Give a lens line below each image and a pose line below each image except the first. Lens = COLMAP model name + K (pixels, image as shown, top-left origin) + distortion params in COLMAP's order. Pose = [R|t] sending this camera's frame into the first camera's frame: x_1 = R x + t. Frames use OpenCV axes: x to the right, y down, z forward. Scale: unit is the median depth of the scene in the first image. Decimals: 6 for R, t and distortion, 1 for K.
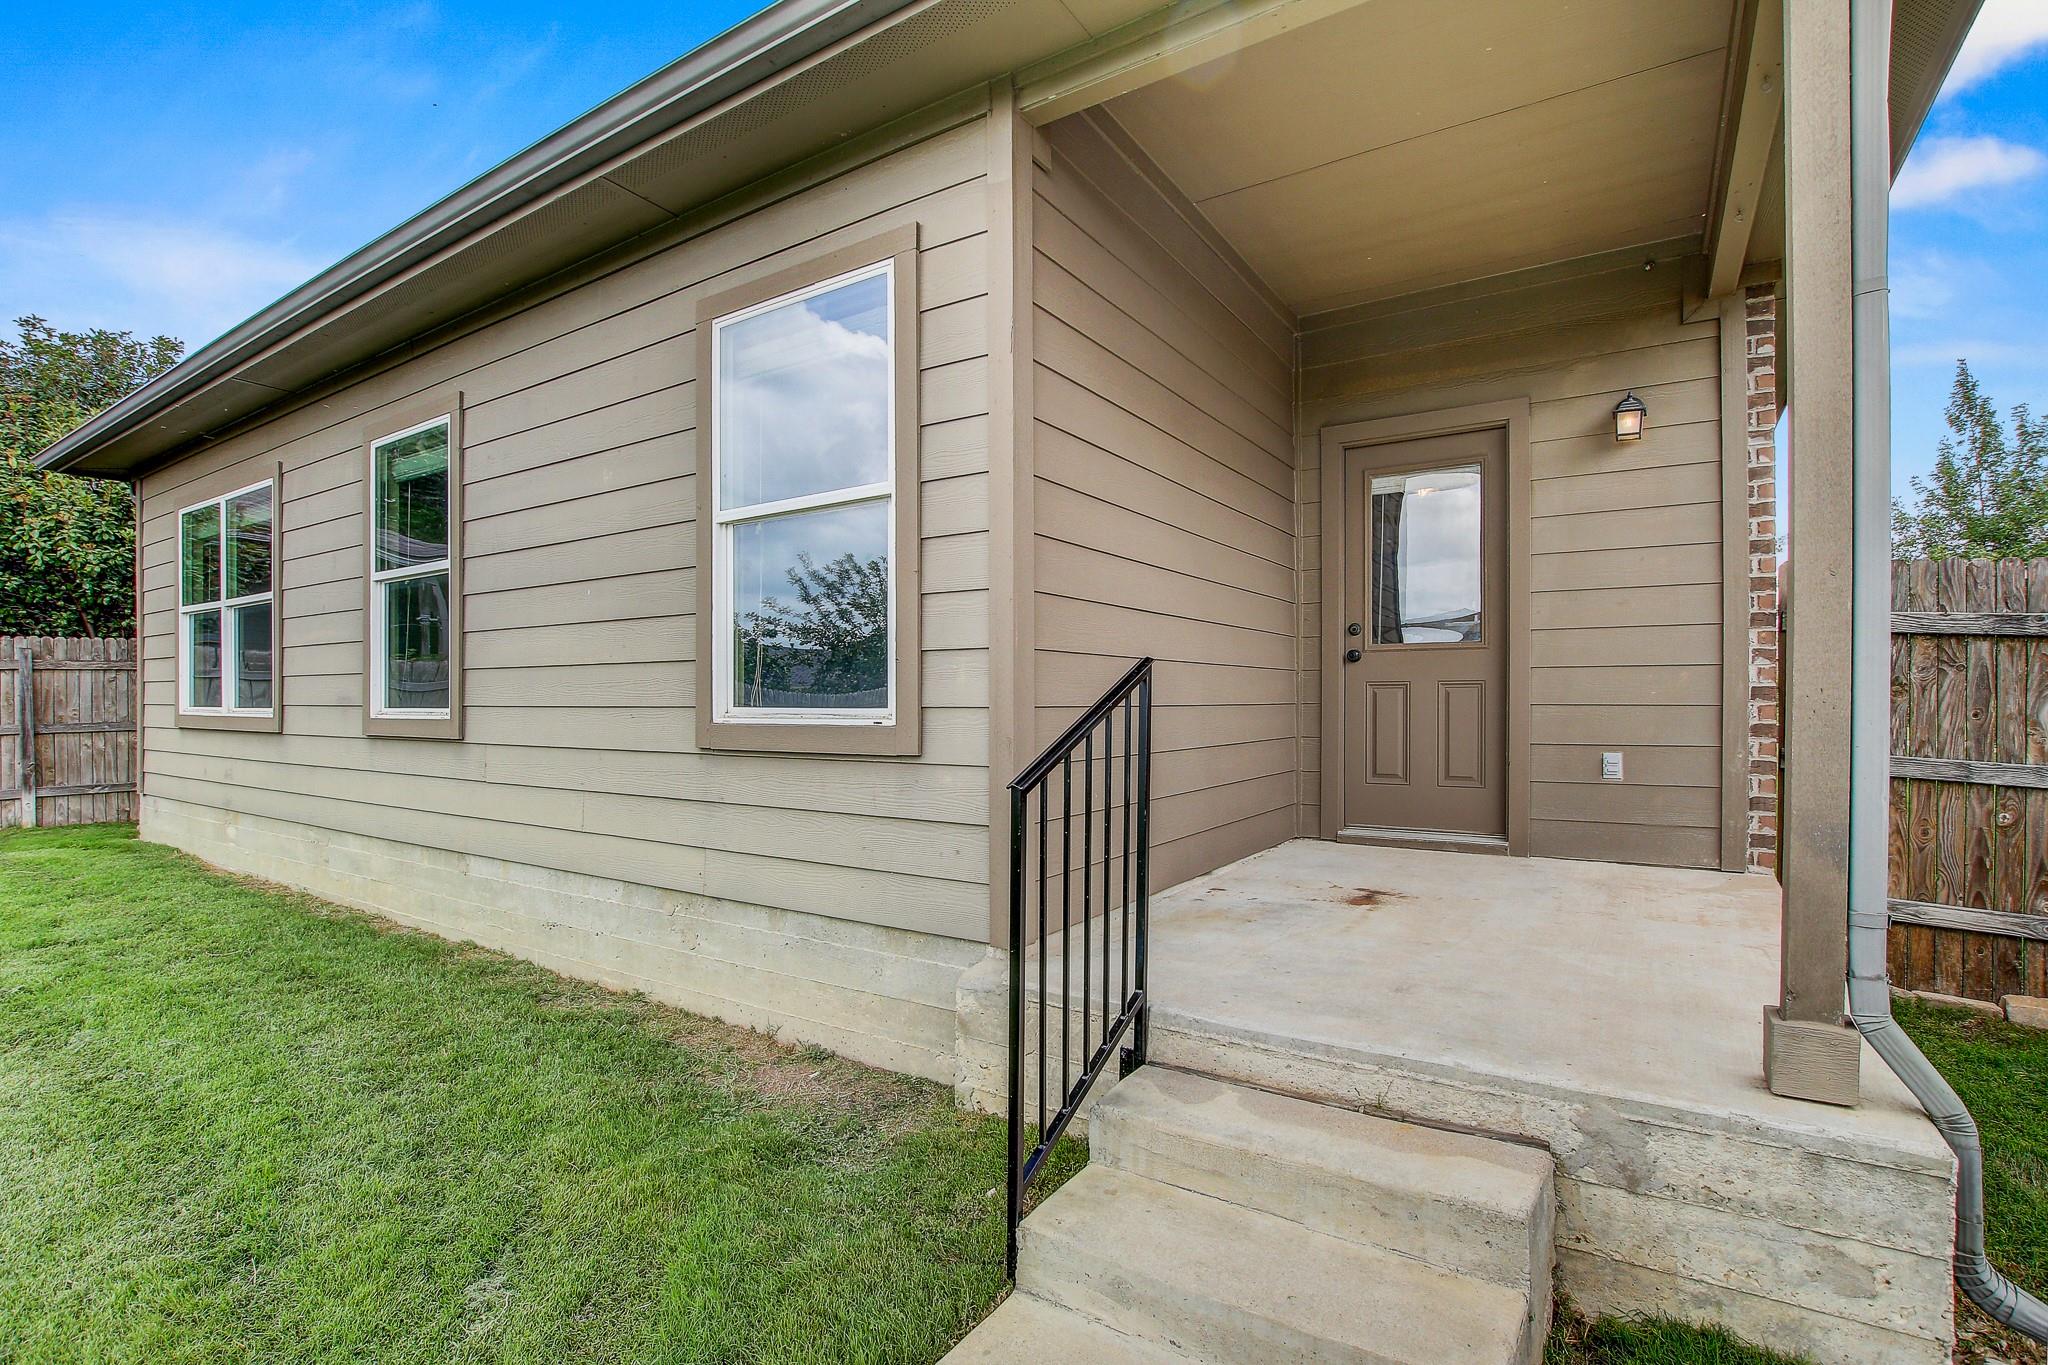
lens RADIAL K [[993.7, 0, 1024.0], [0, 993.7, 682.5], [0, 0, 1]] dist [-0.010470, 0.000257]
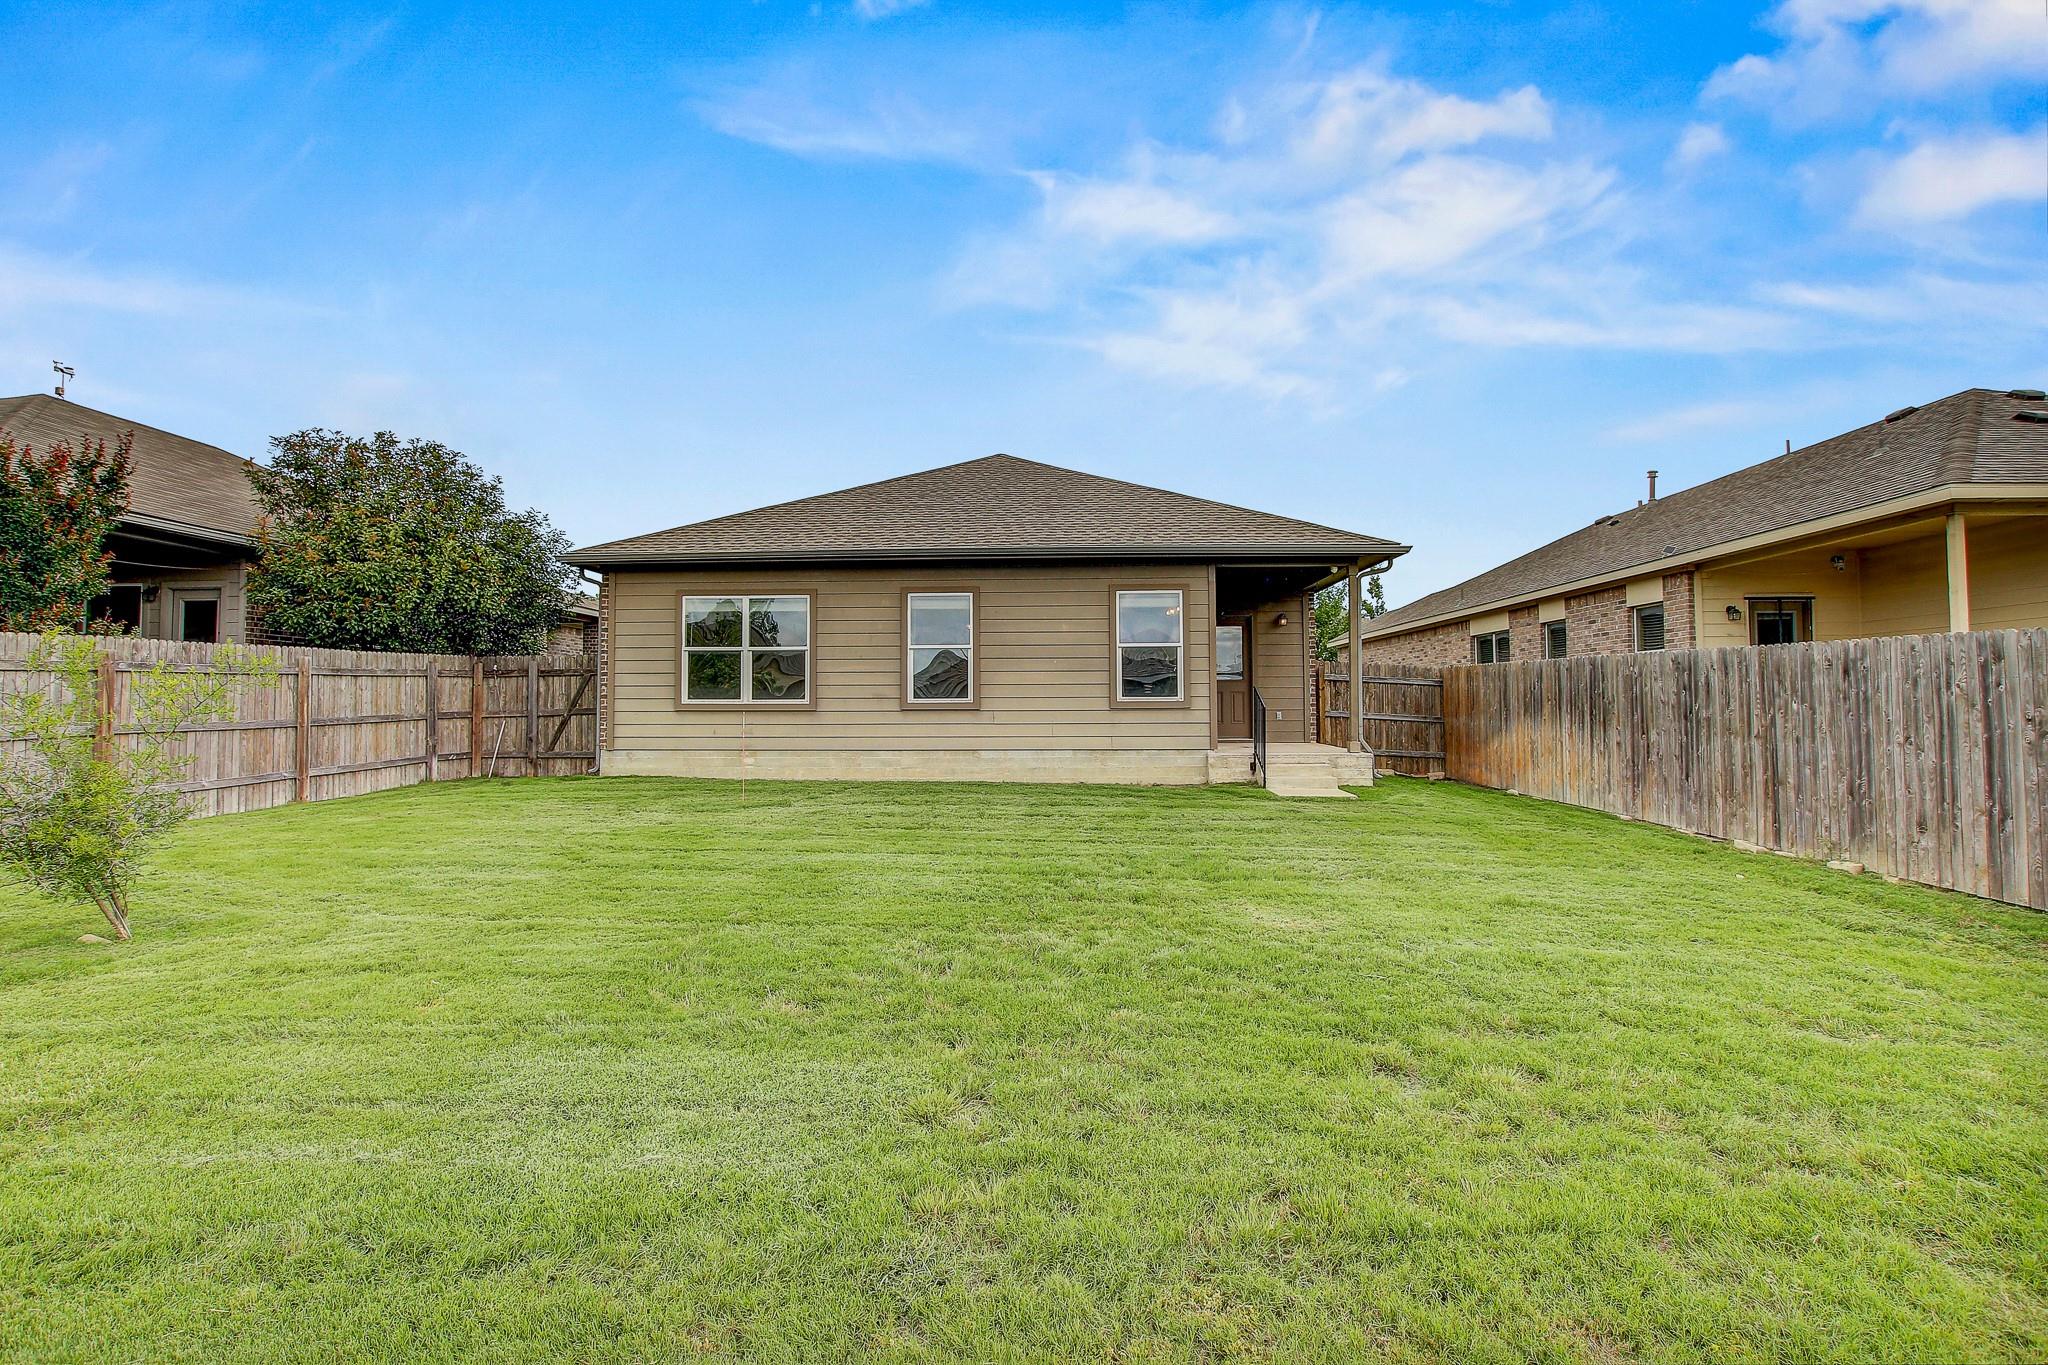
lens RADIAL K [[993.7, 0, 1024.0], [0, 993.7, 682.5], [0, 0, 1]] dist [-0.010470, 0.000257]
pose [[0.842634, 0.011374, 0.538367, -2.097831], [-0.004505, 0.999891, -0.014073, 0.021547], [-0.538468, 0.009433, 0.842593, -1.534848]]
